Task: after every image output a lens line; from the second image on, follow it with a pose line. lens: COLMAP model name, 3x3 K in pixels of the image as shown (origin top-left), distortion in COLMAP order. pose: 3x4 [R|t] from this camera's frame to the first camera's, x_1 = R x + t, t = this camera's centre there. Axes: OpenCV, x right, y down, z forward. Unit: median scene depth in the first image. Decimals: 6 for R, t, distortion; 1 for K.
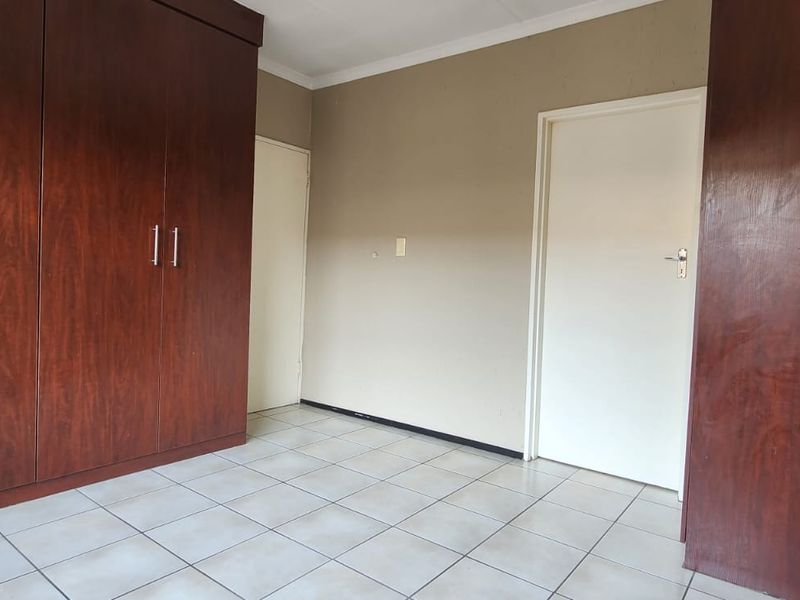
lens RADIAL K [[530.7, 0, 411.5], [0, 530.7, 294.9], [0, 0, 1]] dist [0.005054, 0.001769]
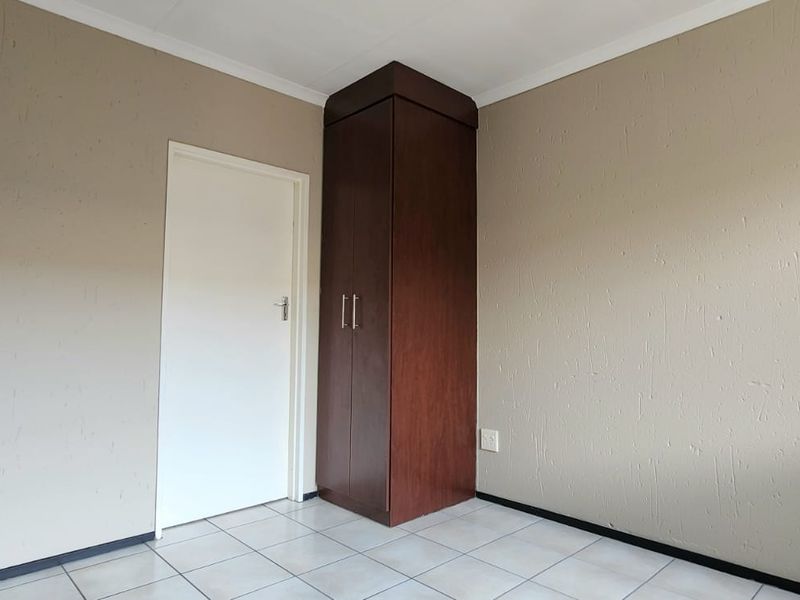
lens RADIAL K [[530.7, 0, 411.5], [0, 530.7, 294.9], [0, 0, 1]] dist [0.005054, 0.001769]
pose [[0.153020, 0.022569, 0.987965, -0.586304], [0.032443, 0.999086, -0.027848, -0.041396], [-0.987690, 0.036314, 0.152148, 0.467328]]
